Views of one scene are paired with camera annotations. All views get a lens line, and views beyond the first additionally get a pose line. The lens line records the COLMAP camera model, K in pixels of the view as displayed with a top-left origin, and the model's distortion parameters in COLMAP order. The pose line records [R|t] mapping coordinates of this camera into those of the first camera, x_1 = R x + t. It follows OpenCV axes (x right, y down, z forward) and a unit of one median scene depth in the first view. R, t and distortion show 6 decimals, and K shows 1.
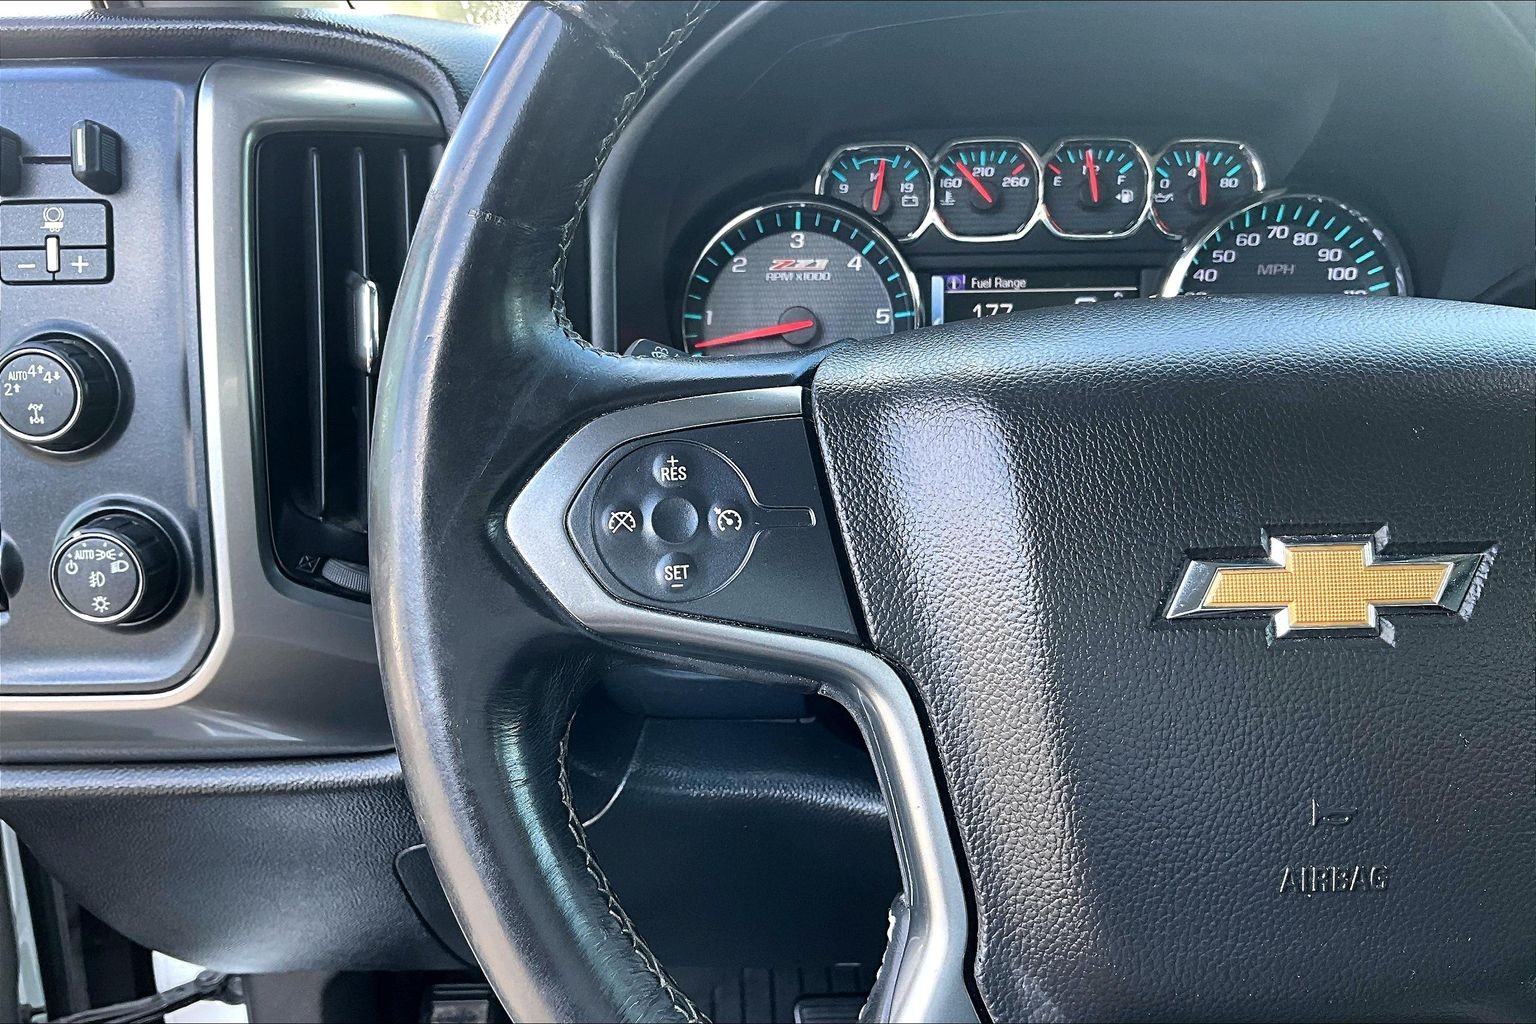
lens RADIAL K [[1298.7, 0, 768.0], [0, 1298.7, 512.0], [0, 0, 1]] dist [0.147259, -0.313638]
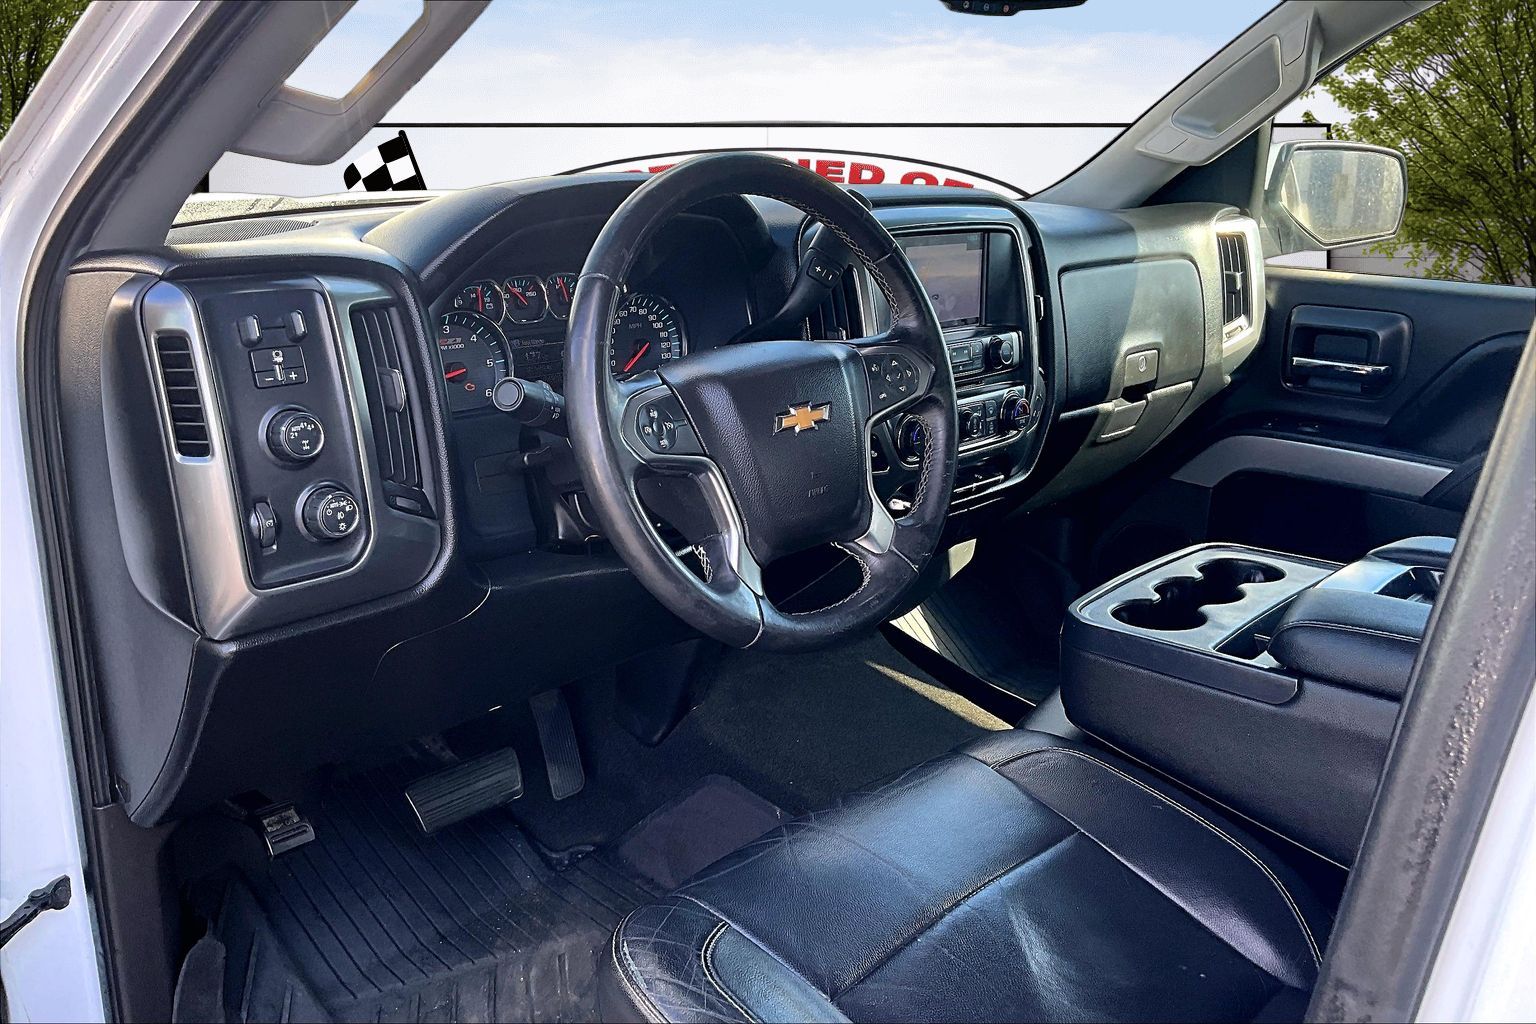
lens RADIAL K [[1298.7, 0, 768.0], [0, 1298.7, 512.0], [0, 0, 1]] dist [0.147259, -0.313638]
pose [[0.708988, -0.182964, 0.681073, -1.460030], [0.190403, 0.979556, 0.064942, 0.037508], [-0.679031, 0.083635, 0.729330, -1.067861]]
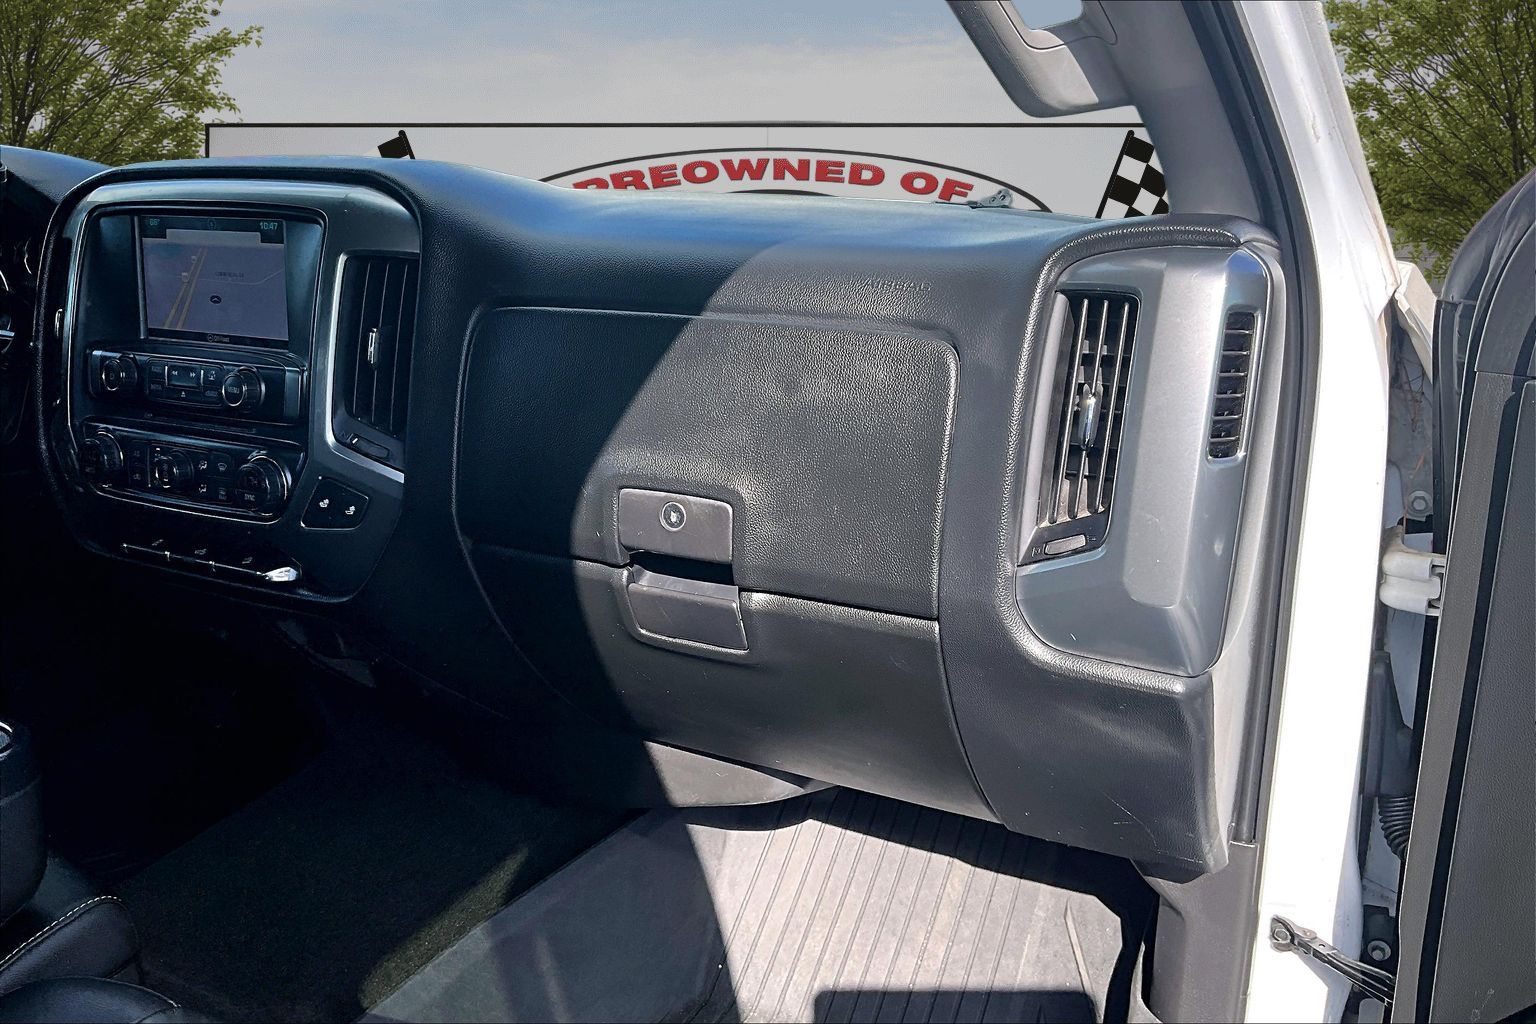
lens RADIAL K [[1298.7, 0, 768.0], [0, 1298.7, 512.0], [0, 0, 1]] dist [0.147259, -0.313638]
pose [[0.859227, 0.124464, -0.496224, 3.585488], [-0.154436, 0.987807, -0.019647, 0.085339], [0.487728, 0.093516, 0.867972, -0.579060]]
